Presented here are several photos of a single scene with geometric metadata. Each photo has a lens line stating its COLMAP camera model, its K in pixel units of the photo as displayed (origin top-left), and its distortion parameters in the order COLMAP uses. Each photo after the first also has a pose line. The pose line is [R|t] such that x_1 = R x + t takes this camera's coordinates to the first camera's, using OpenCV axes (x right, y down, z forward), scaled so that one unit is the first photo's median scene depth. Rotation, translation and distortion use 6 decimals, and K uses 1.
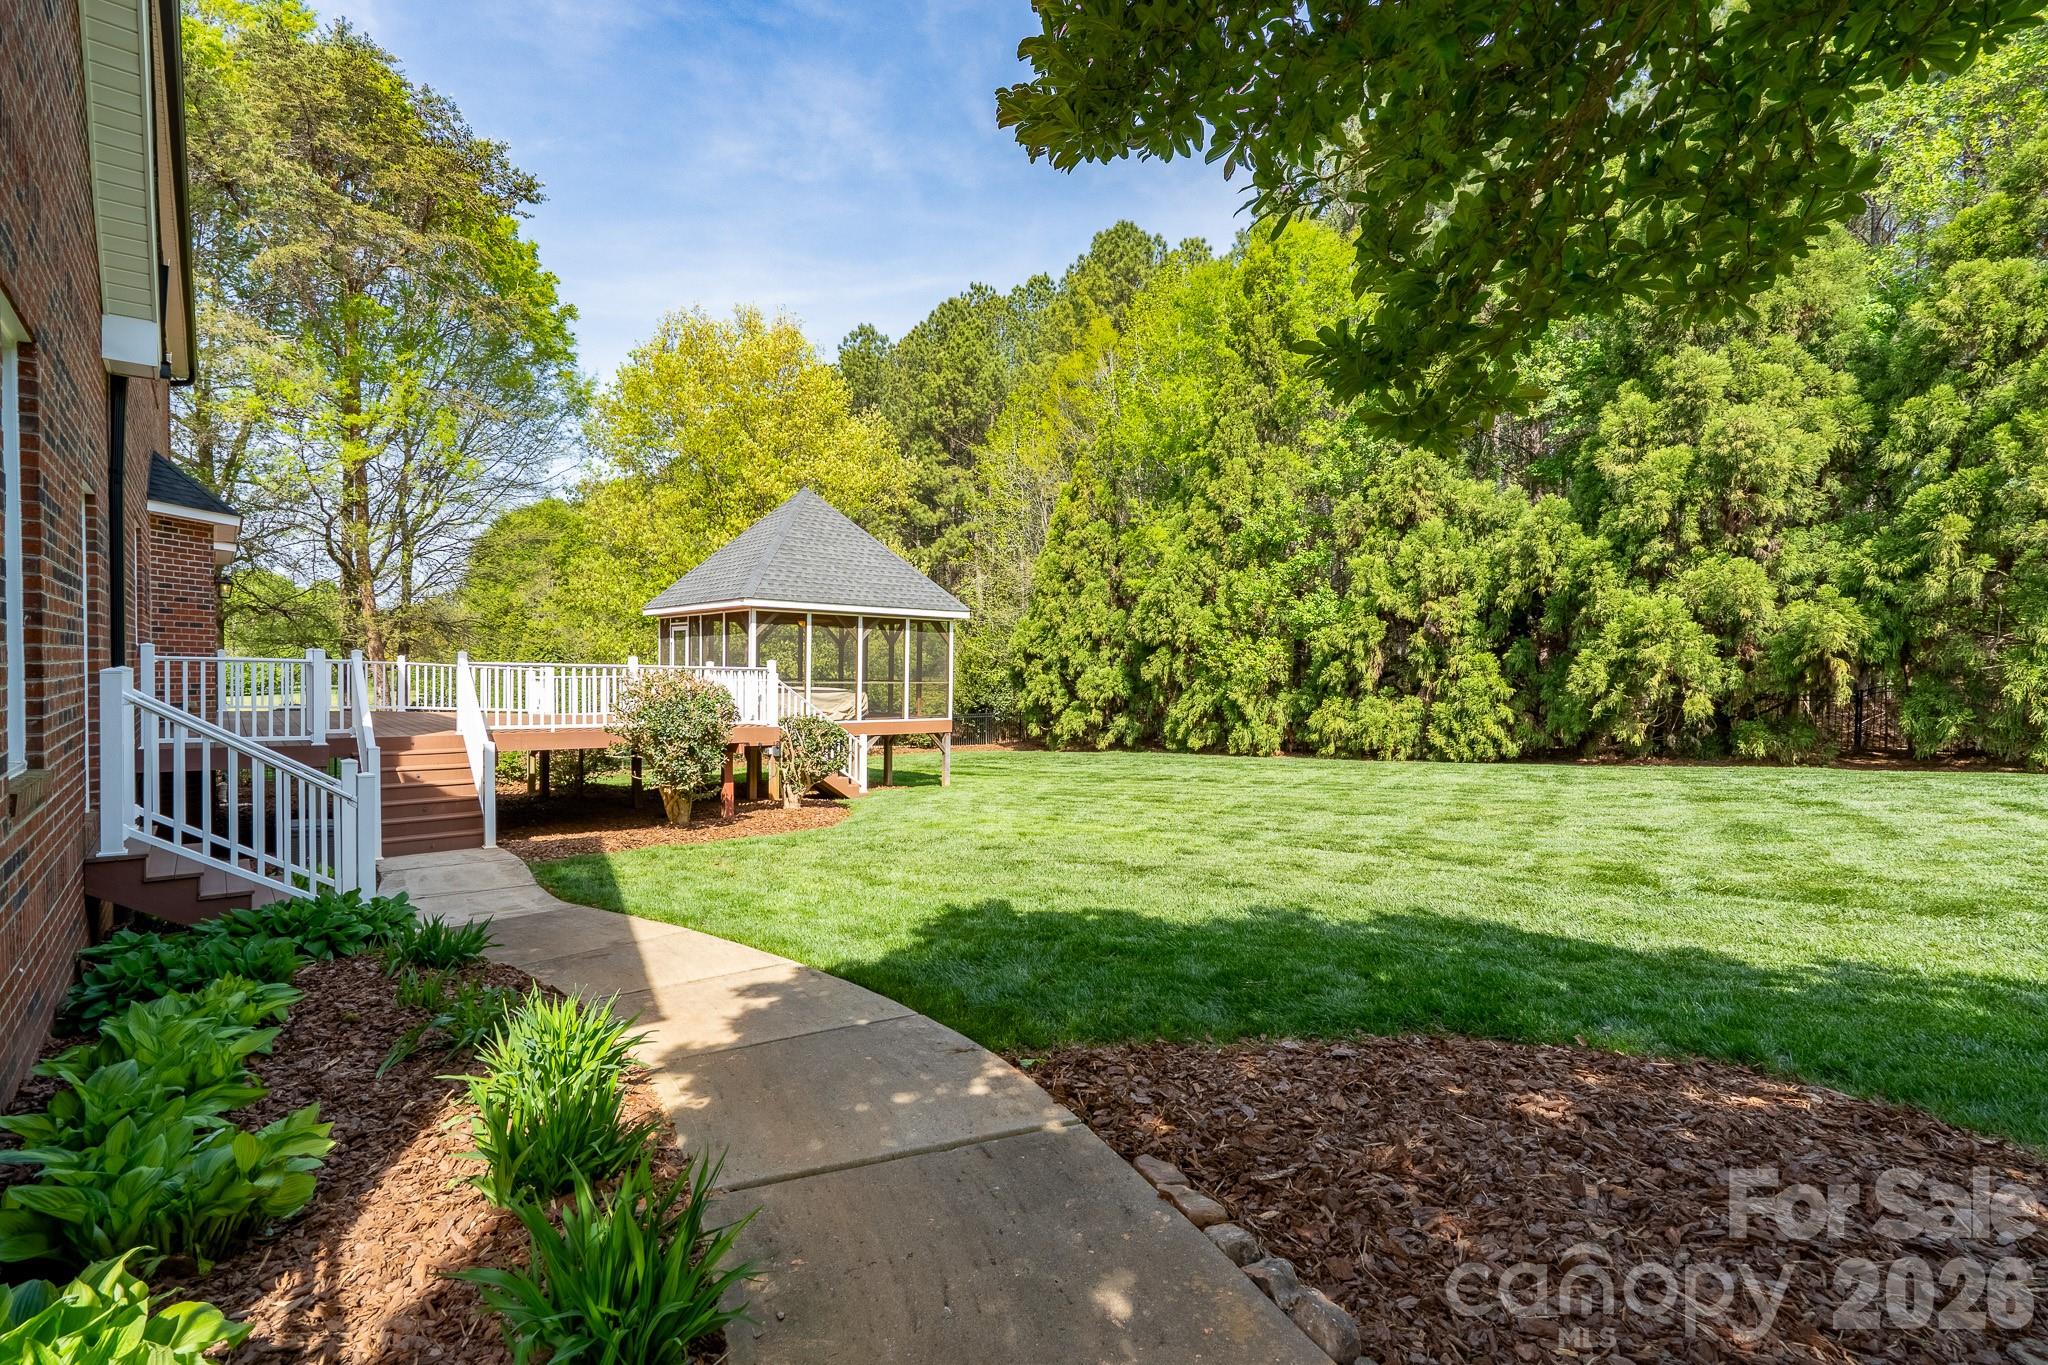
lens RADIAL K [[963.2, 0, 1030.6], [0, 963.2, 731.1], [0, 0, 1]] dist [-0.001032, -0.000062]
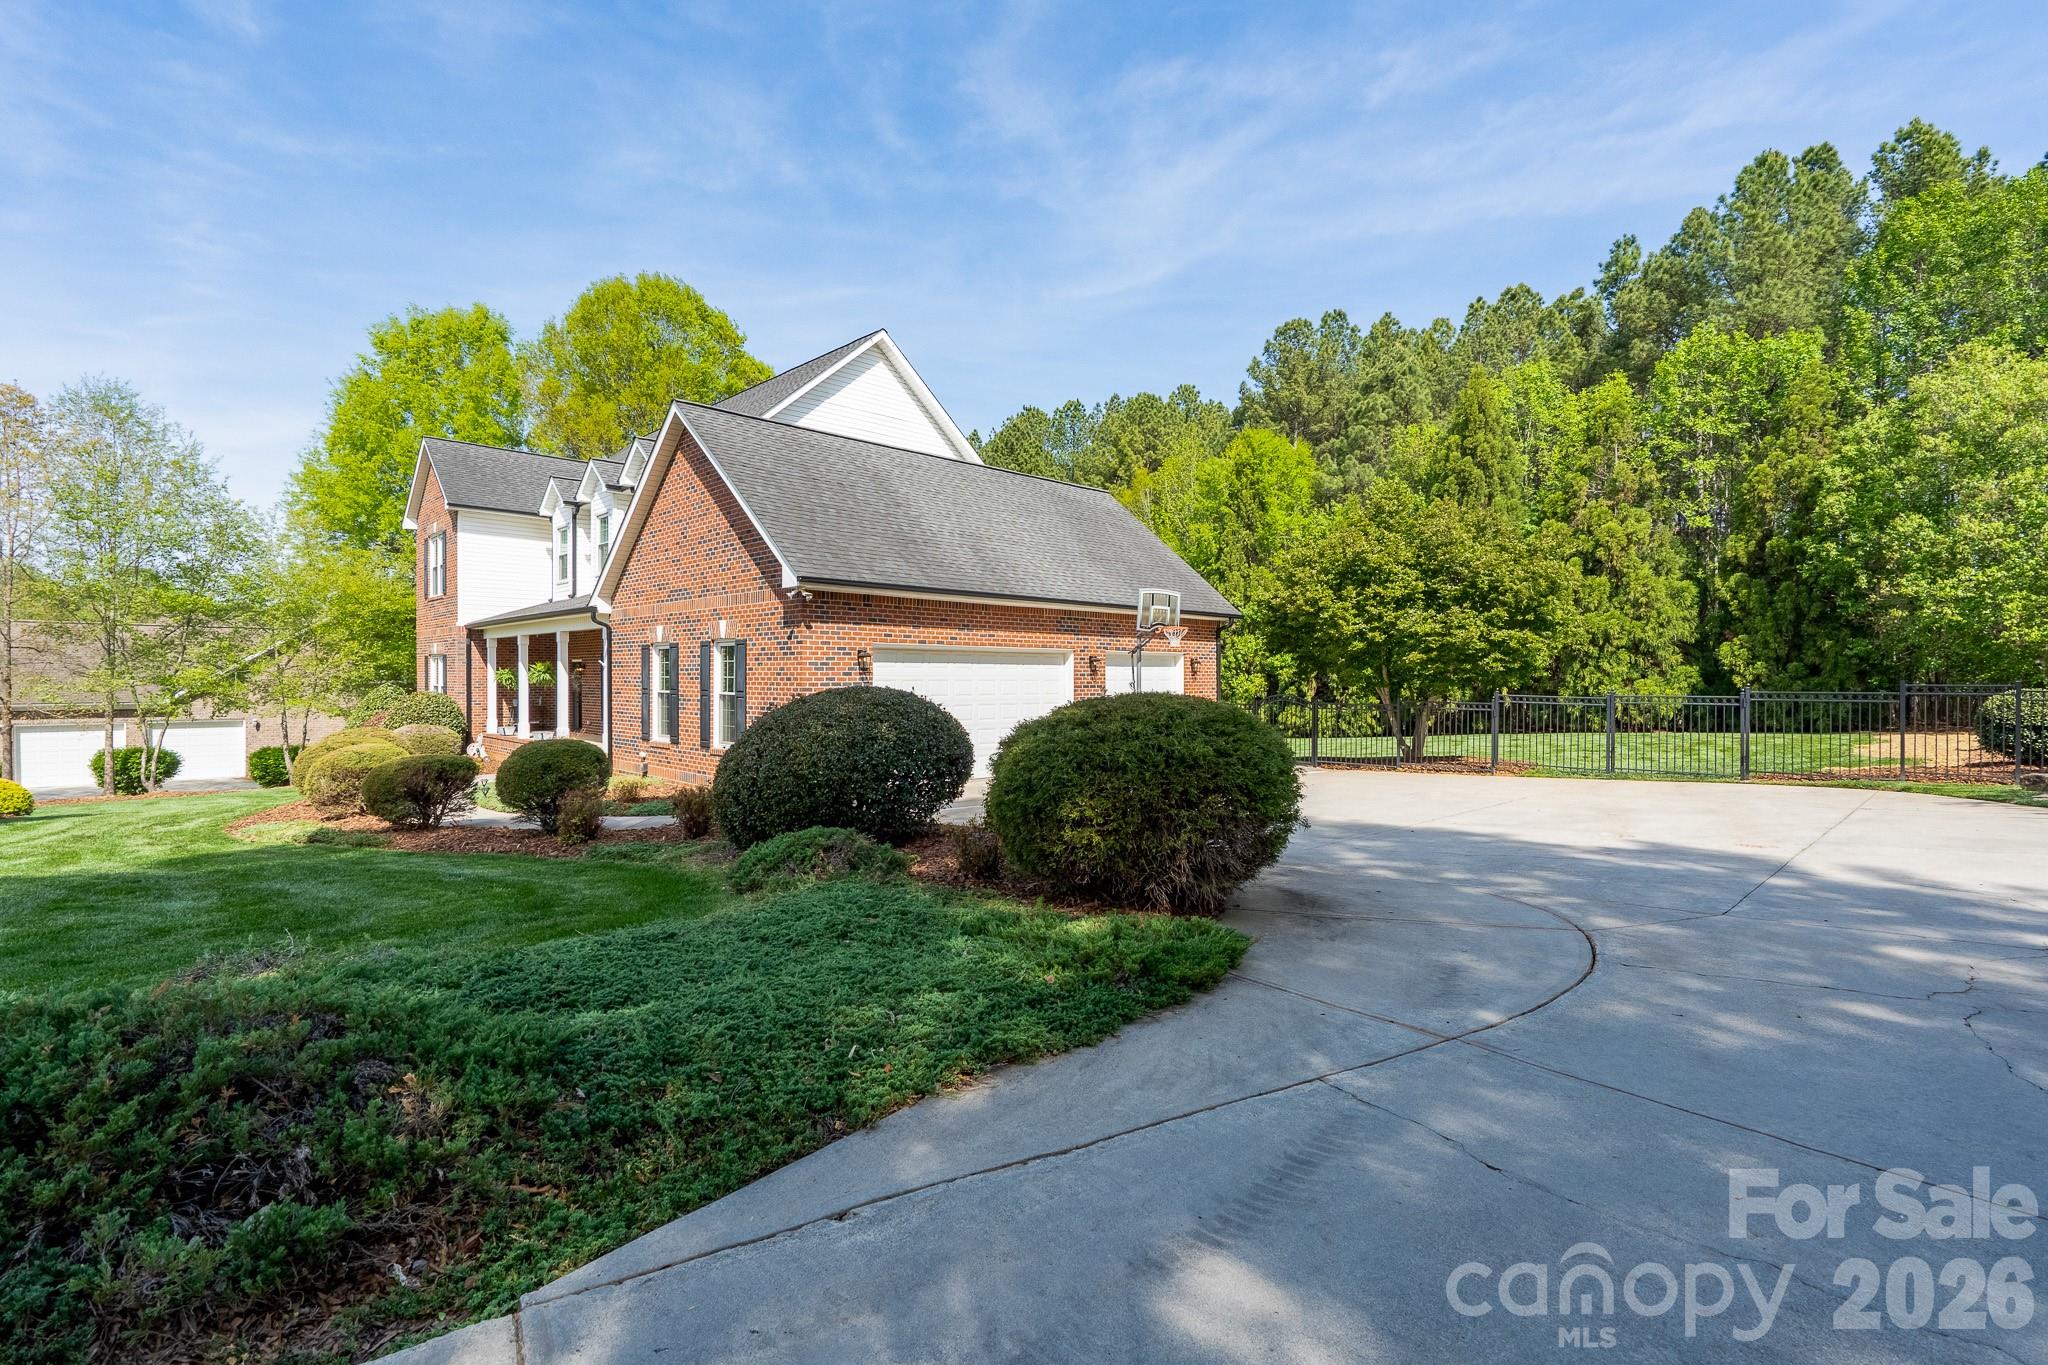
lens RADIAL K [[915.7, 0, 1024.0], [0, 915.7, 682.5], [0, 0, 1]] dist [0.001238, 0.000179]
pose [[0.999907, -0.013659, -0.000291, -0.203926], [0.013615, 0.997988, -0.061931, 0.023581], [0.001136, 0.061922, 0.998080, -0.778070]]
